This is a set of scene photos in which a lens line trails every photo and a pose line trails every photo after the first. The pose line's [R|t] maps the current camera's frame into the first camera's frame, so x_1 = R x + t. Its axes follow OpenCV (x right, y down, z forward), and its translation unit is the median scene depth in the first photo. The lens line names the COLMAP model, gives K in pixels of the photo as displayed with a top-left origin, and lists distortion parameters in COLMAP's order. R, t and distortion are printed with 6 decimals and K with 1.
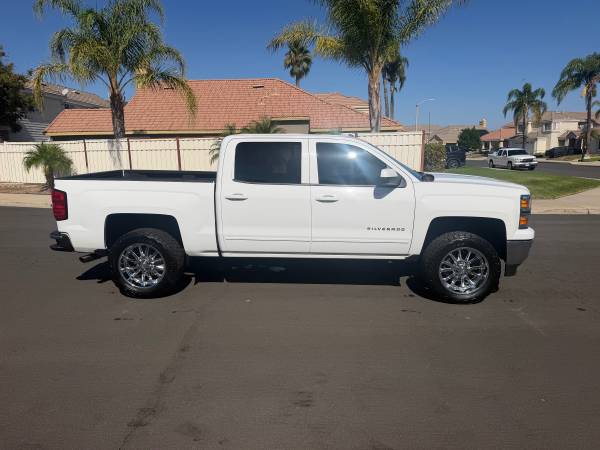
lens RADIAL K [[425.0, 0, 300.0], [0, 425.0, 225.0], [0, 0, 1]] dist [0.057612, -0.084438]
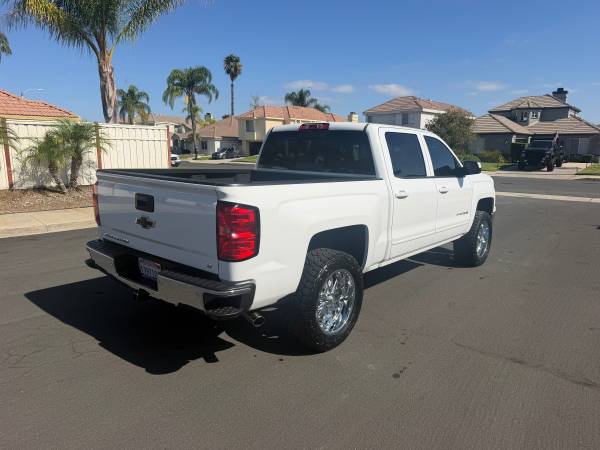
lens RADIAL K [[425.0, 0, 300.0], [0, 425.0, 225.0], [0, 0, 1]] dist [0.057612, -0.084438]
pose [[0.605930, -0.121135, 0.786241, -0.854175], [0.118998, 0.991020, 0.060977, -0.072265], [-0.786567, 0.056613, 0.614904, 0.553110]]
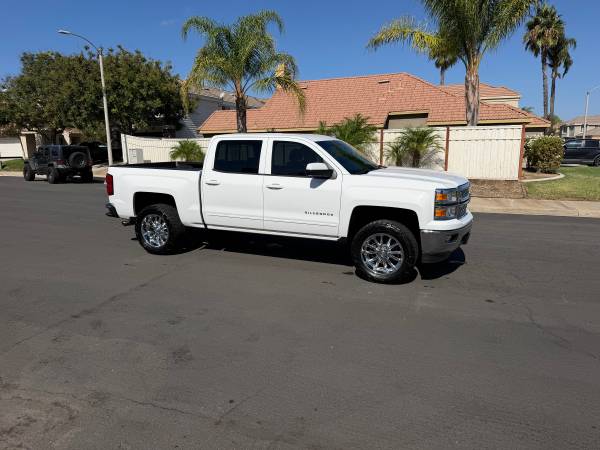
lens RADIAL K [[425.0, 0, 300.0], [0, 425.0, 225.0], [0, 0, 1]] dist [0.057612, -0.084438]
pose [[0.933637, 0.065310, -0.352217, 0.499152], [-0.060881, 0.997865, 0.023650, 0.014424], [0.353010, -0.000637, 0.935619, -0.112918]]
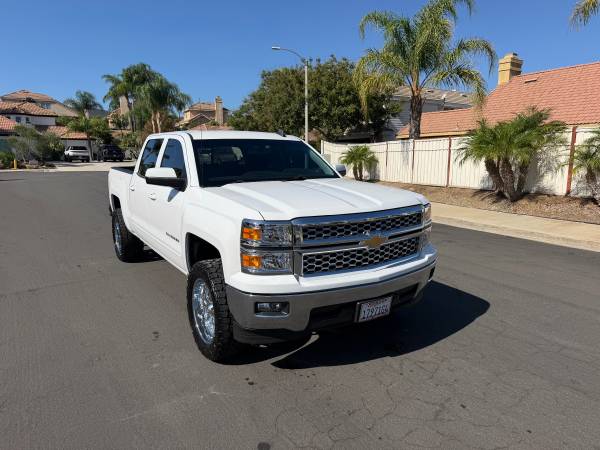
lens RADIAL K [[425.0, 0, 300.0], [0, 425.0, 225.0], [0, 0, 1]] dist [0.057612, -0.084438]
pose [[0.575828, 0.143010, -0.804966, 0.915178], [-0.145718, 0.986770, 0.071071, -0.099809], [0.804480, 0.076373, 0.589049, 0.604159]]
